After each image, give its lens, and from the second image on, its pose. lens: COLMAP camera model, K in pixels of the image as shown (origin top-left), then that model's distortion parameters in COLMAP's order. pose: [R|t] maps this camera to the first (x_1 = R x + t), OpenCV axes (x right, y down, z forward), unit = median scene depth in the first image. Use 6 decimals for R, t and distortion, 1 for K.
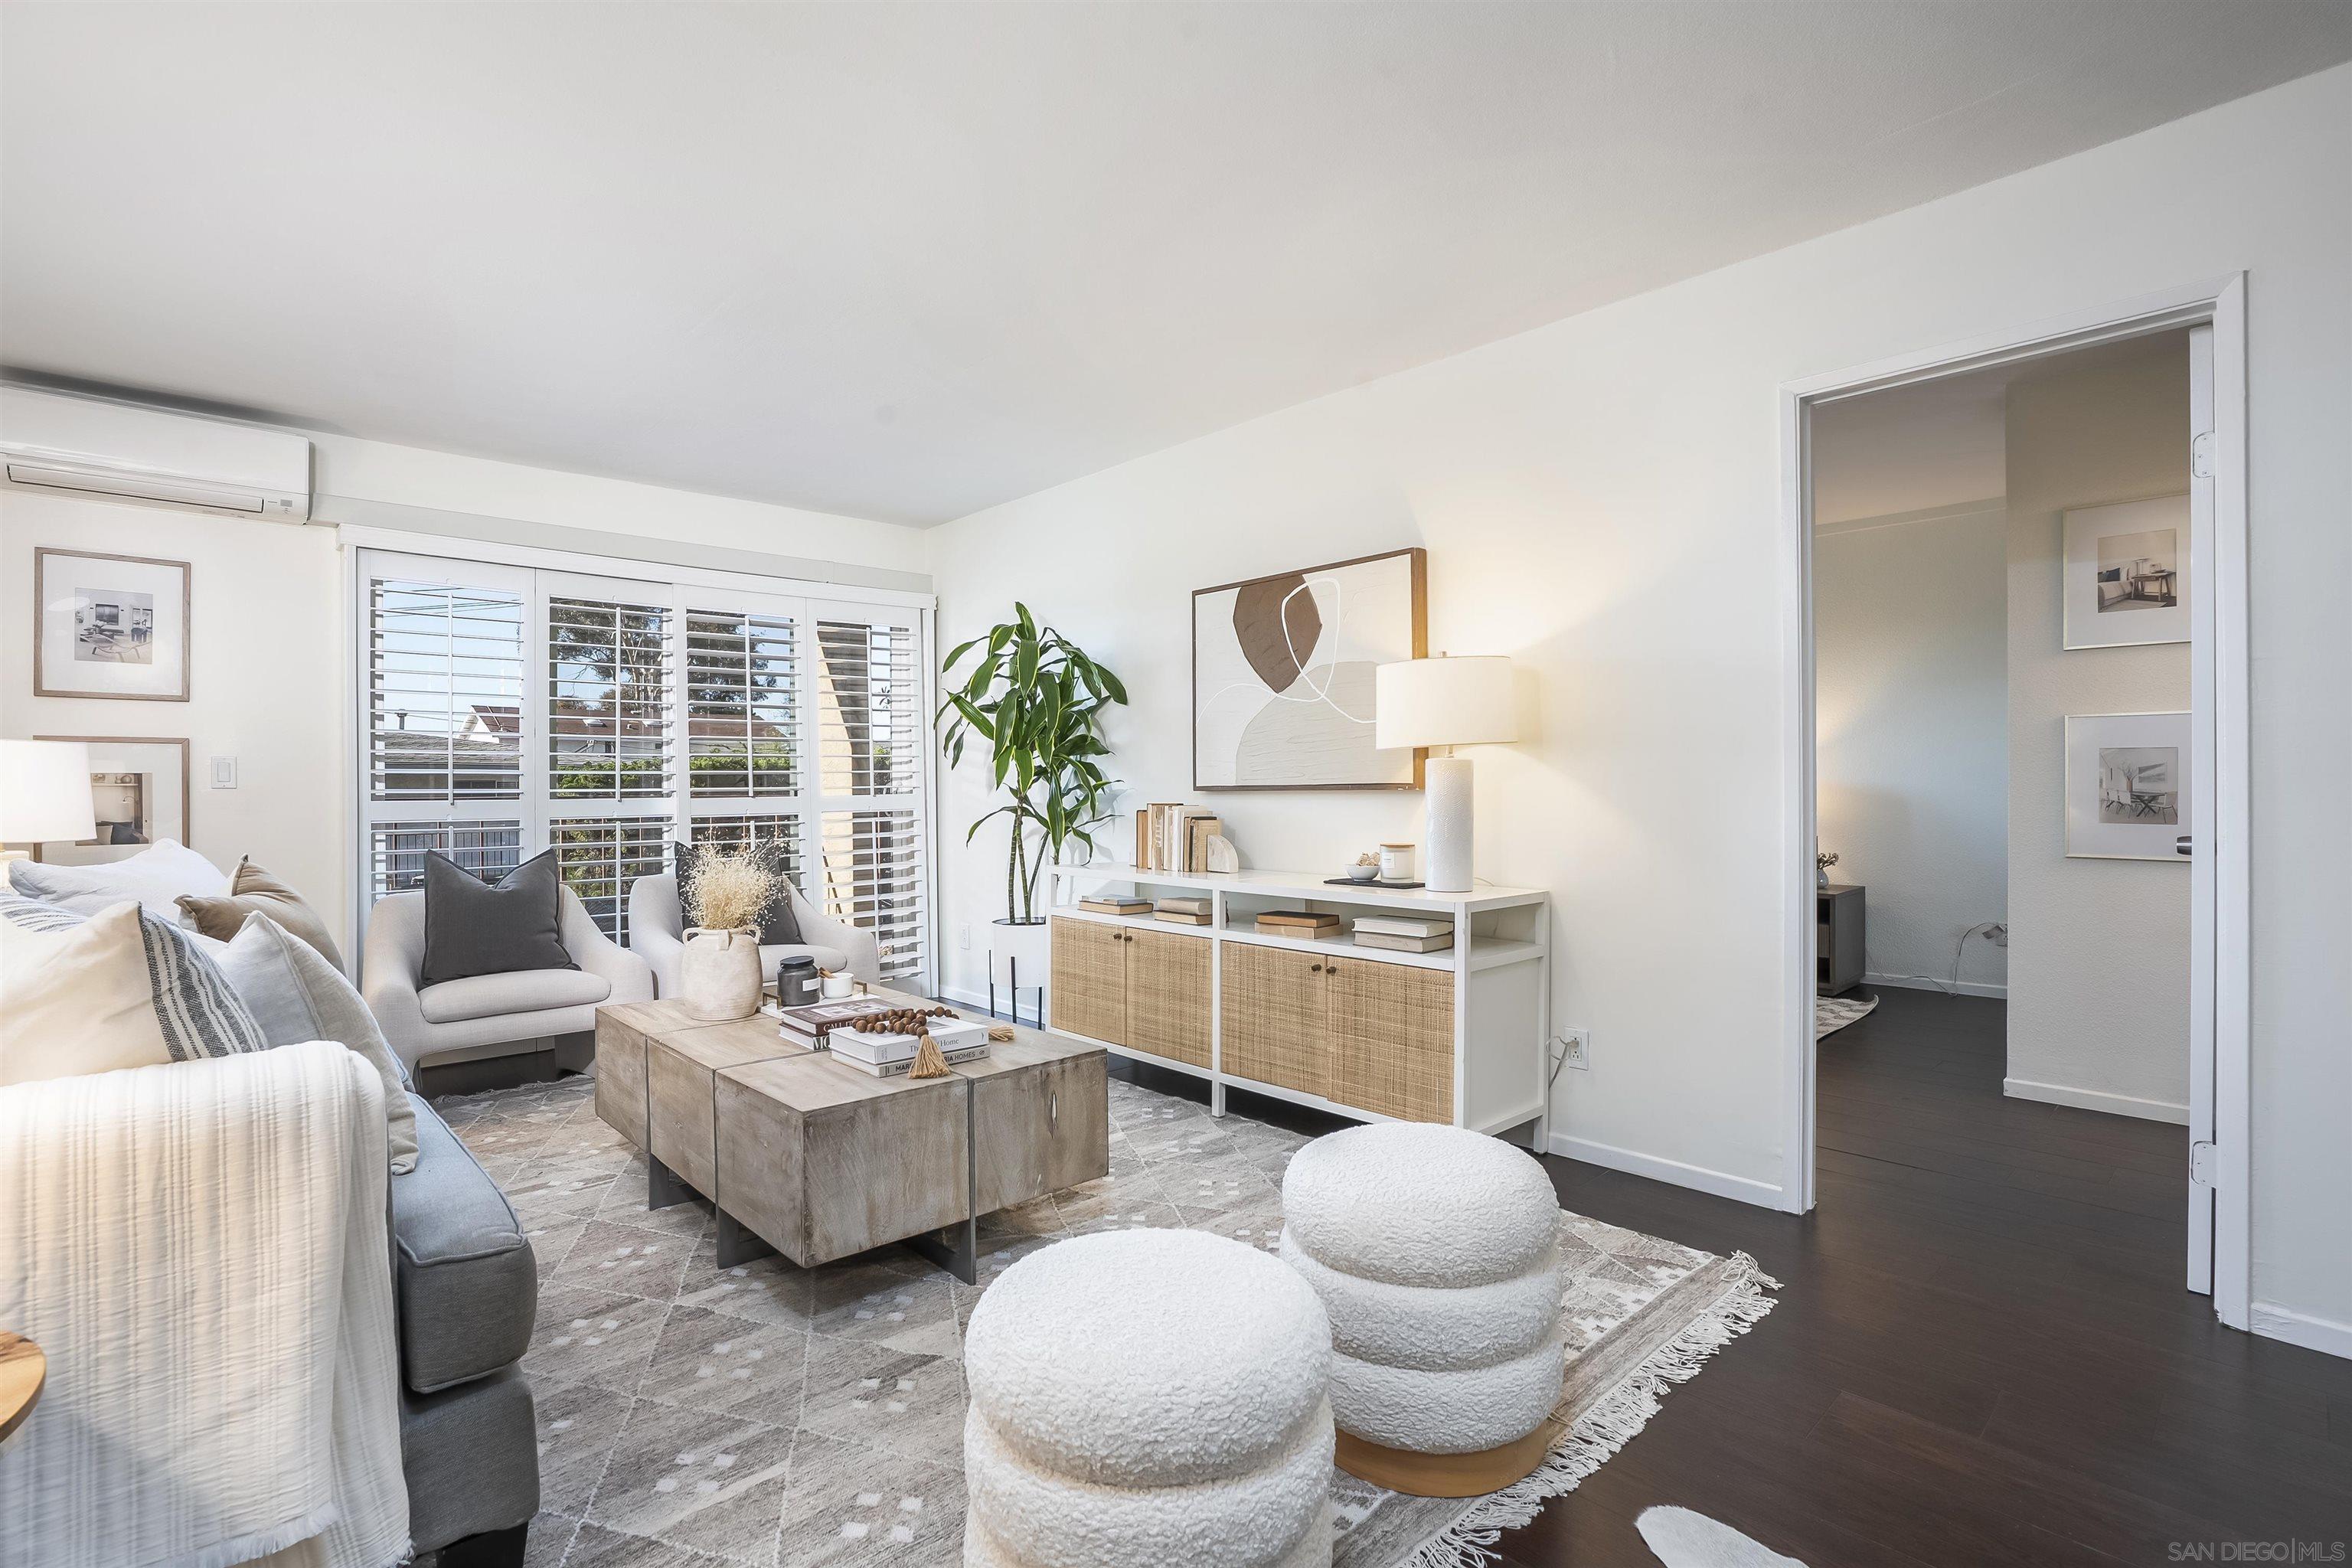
lens RADIAL K [[1084.5, 0, 1171.5], [0, 1084.5, 797.1], [0, 0, 1]] dist [-0.041850, 0.014313]
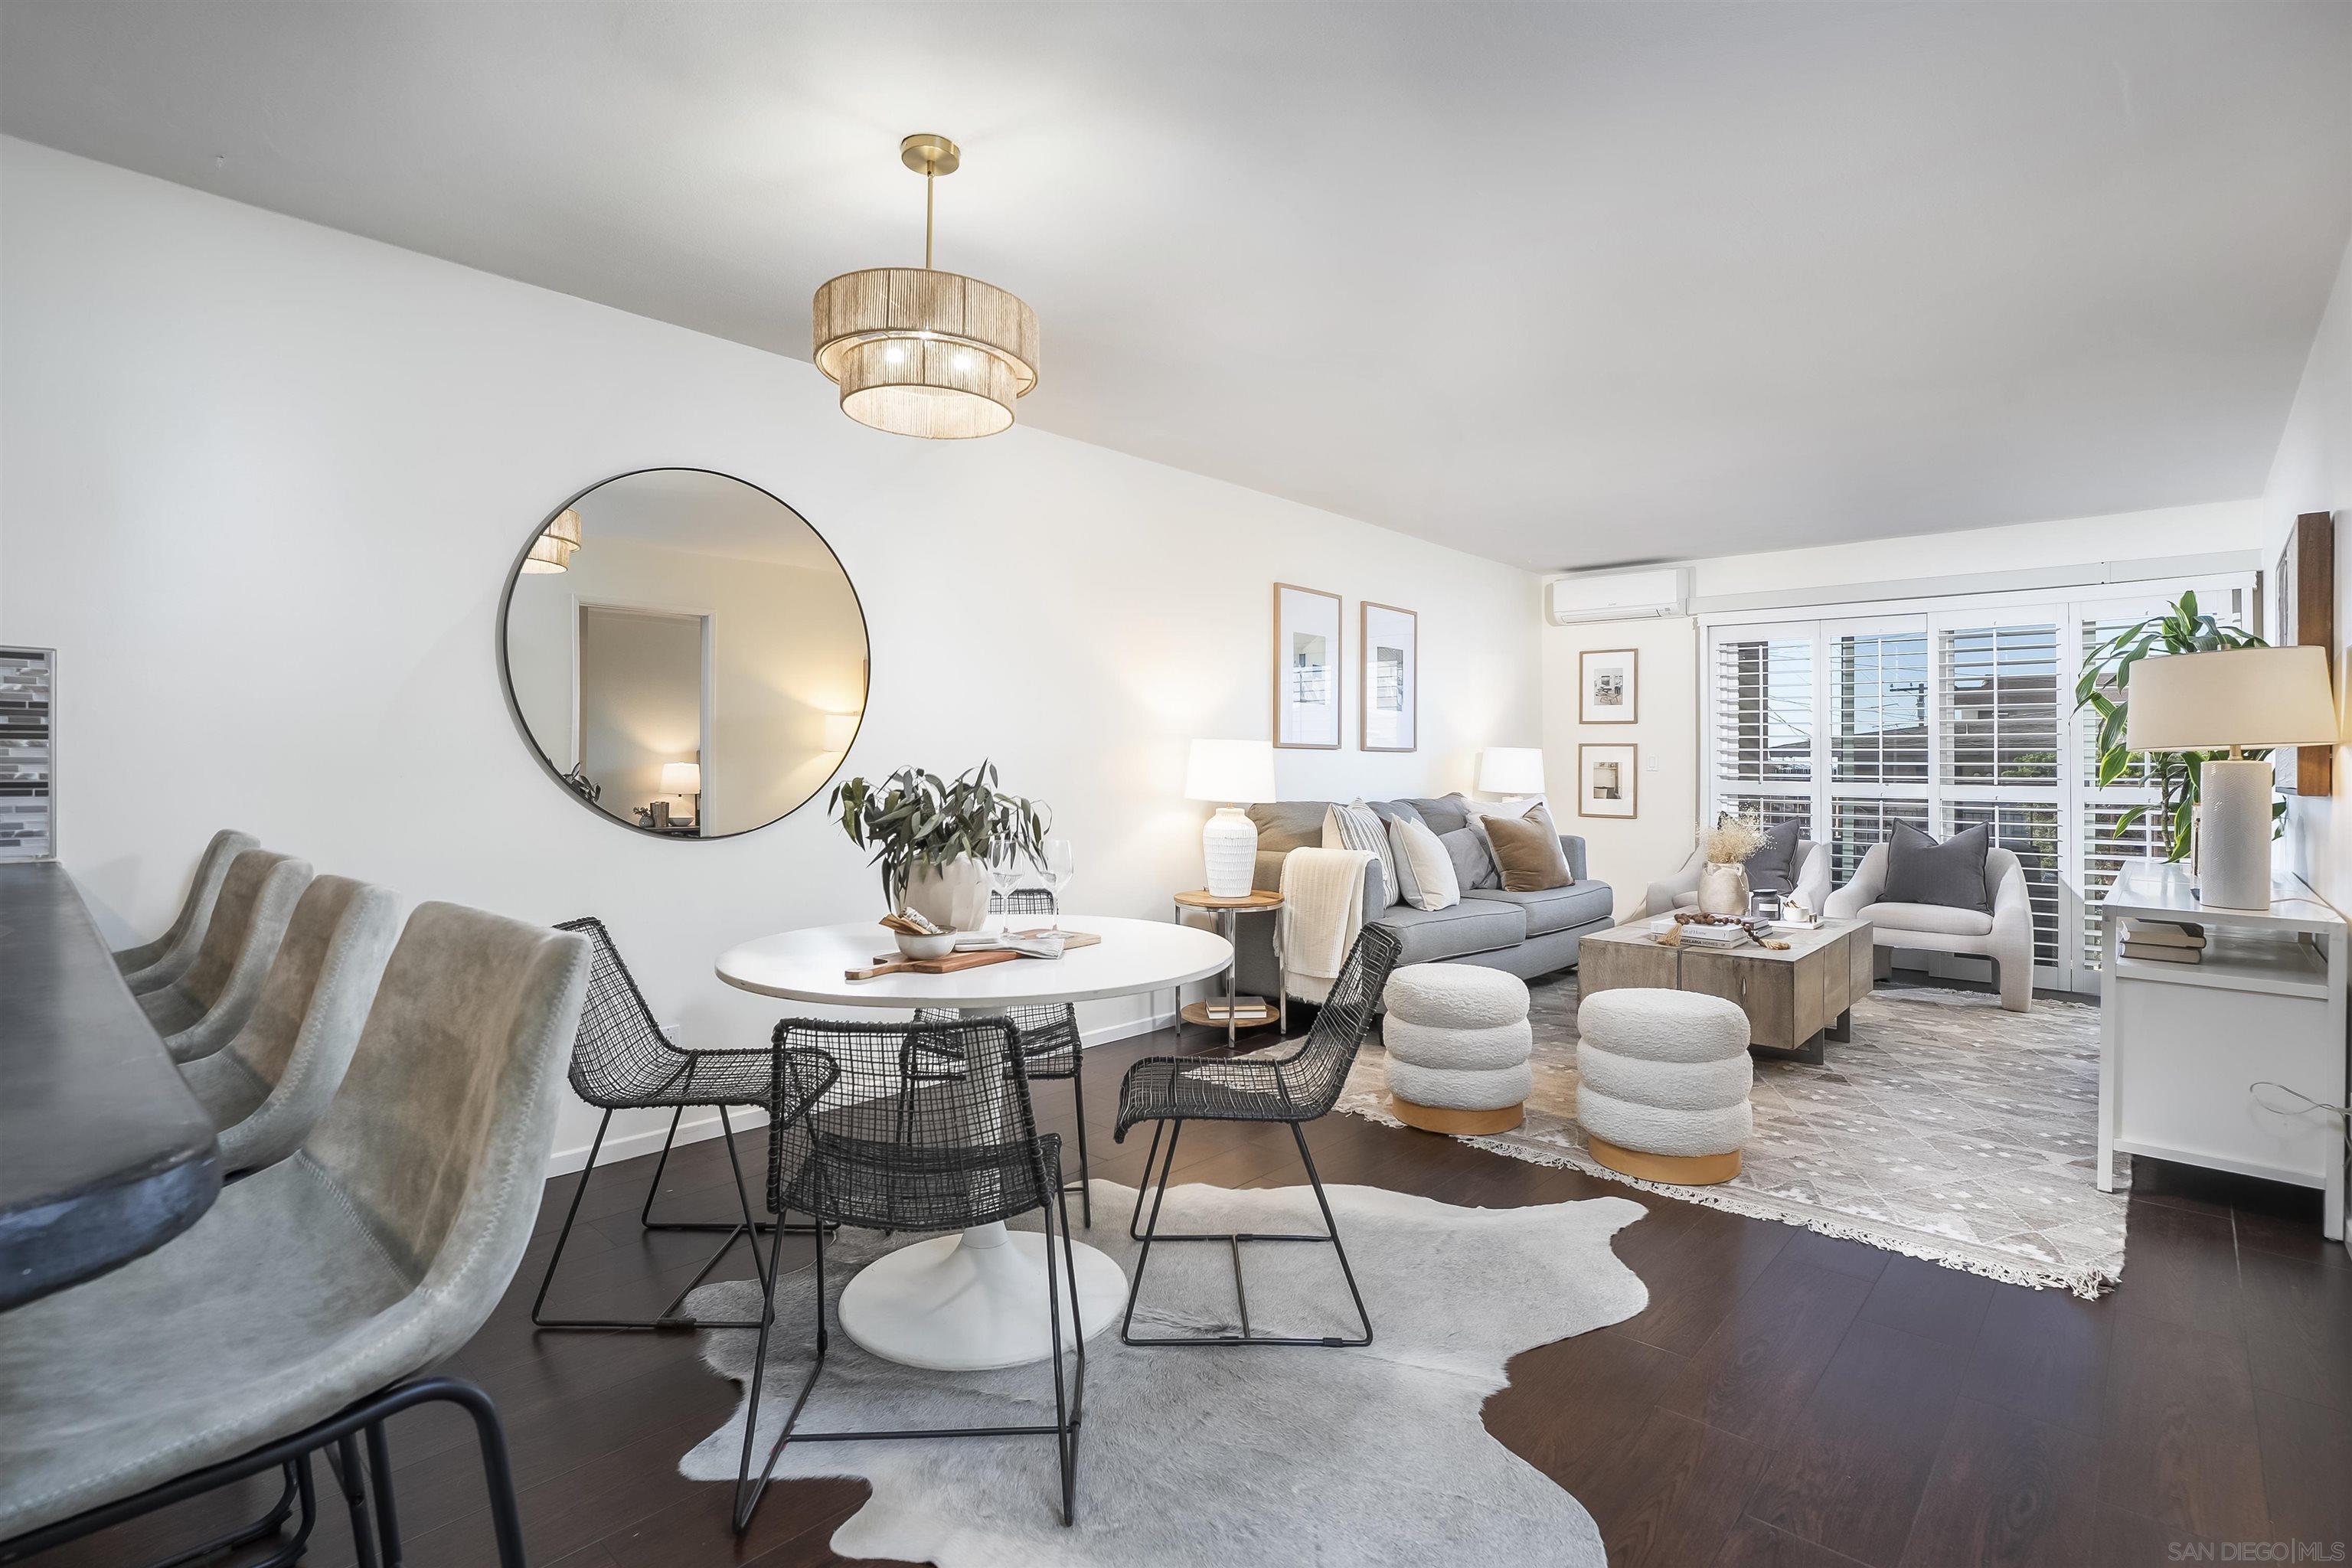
lens RADIAL K [[1137.5, 0, 1201.8], [0, 1137.5, 749.4], [0, 0, 1]] dist [0.000103, 0.000237]
pose [[0.106760, -0.004917, -0.994273, 0.974045], [-0.020582, 0.999763, -0.007154, -0.016328], [0.994072, 0.021228, 0.106633, 0.037117]]
